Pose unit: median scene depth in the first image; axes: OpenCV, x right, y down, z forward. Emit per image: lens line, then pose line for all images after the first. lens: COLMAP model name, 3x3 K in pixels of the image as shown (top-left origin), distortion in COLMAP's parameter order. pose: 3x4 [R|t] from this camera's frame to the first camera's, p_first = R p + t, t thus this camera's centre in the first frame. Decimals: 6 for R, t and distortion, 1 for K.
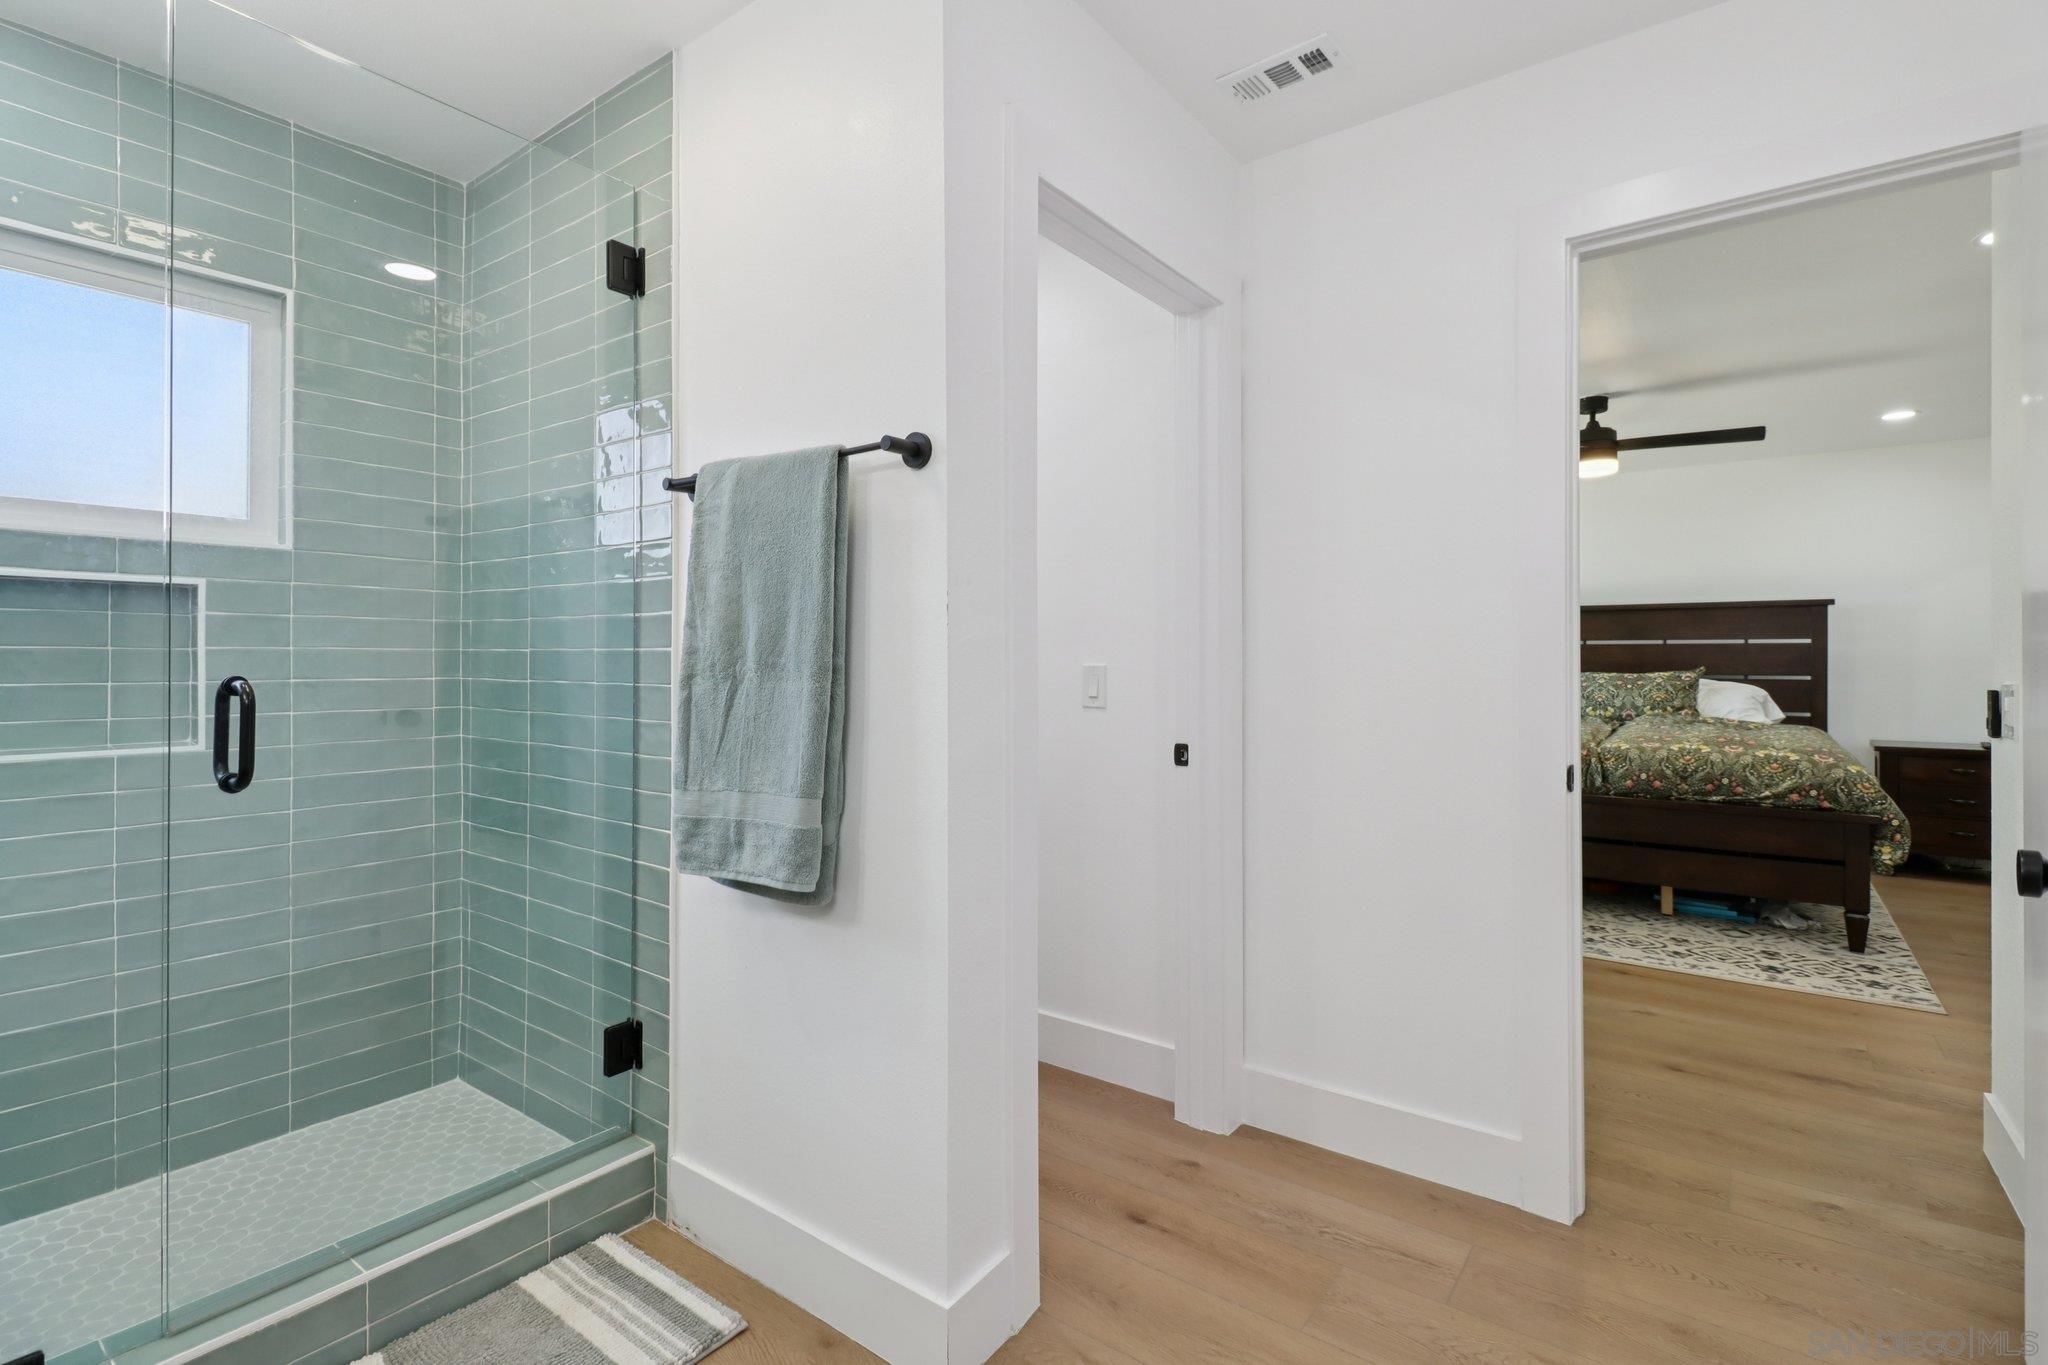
lens RADIAL K [[950.0, 0, 1015.1], [0, 950.0, 676.8], [0, 0, 1]] dist [0.007011, -0.010561]
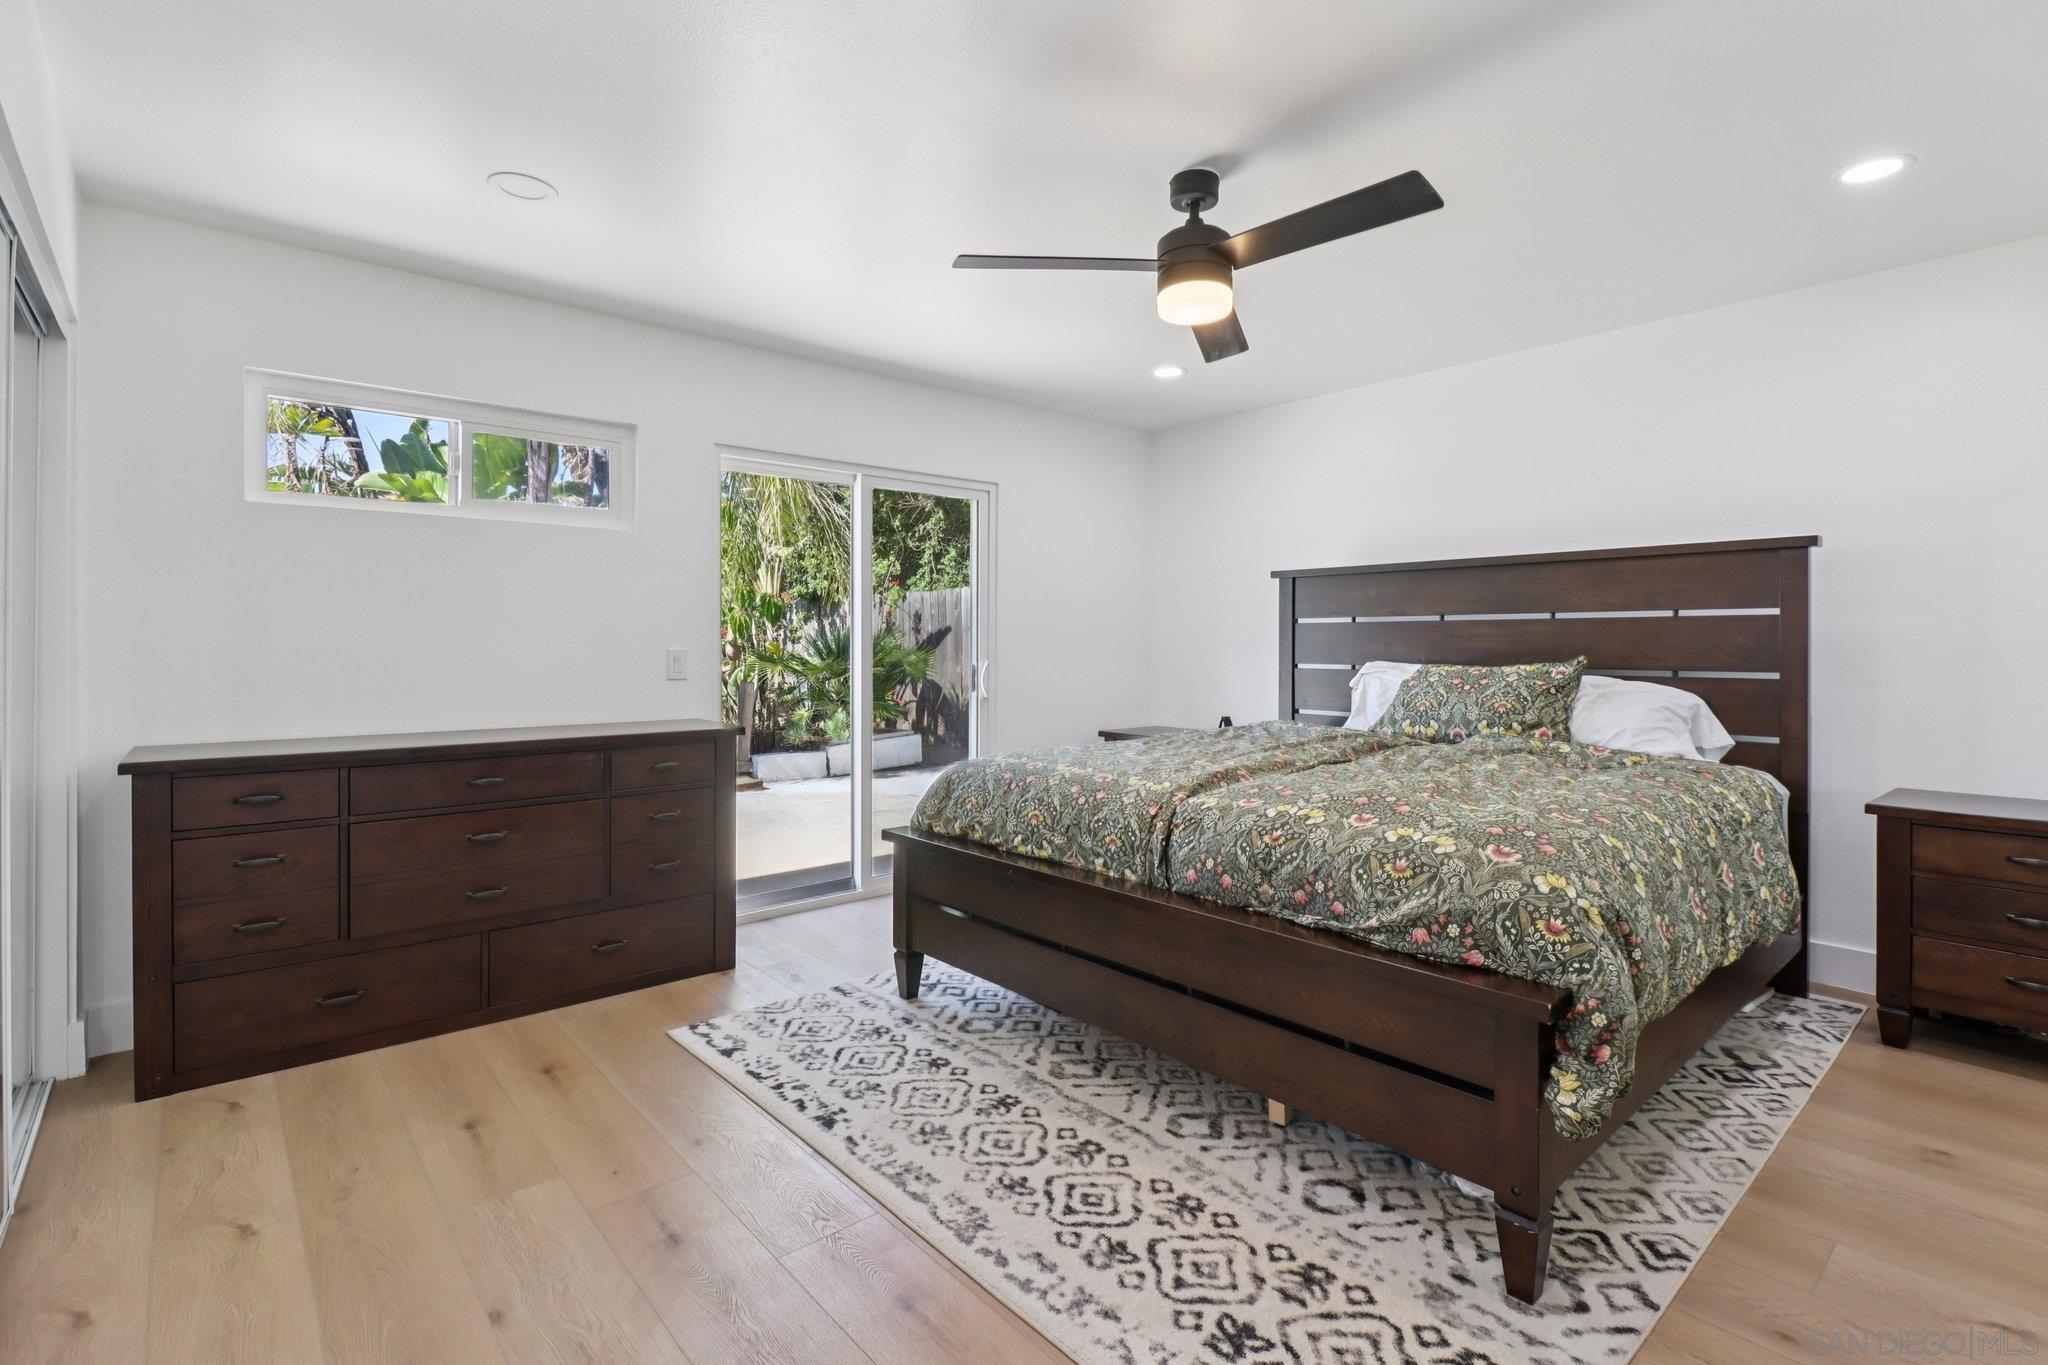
lens RADIAL K [[950.0, 0, 1033.2], [0, 950.0, 663.5], [0, 0, 1]] dist [0.007011, -0.010561]
pose [[0.979719, 0.002145, -0.200365, 0.627782], [-0.002057, 0.999998, 0.000647, -0.006902], [0.200366, -0.000221, 0.979721, 0.431041]]
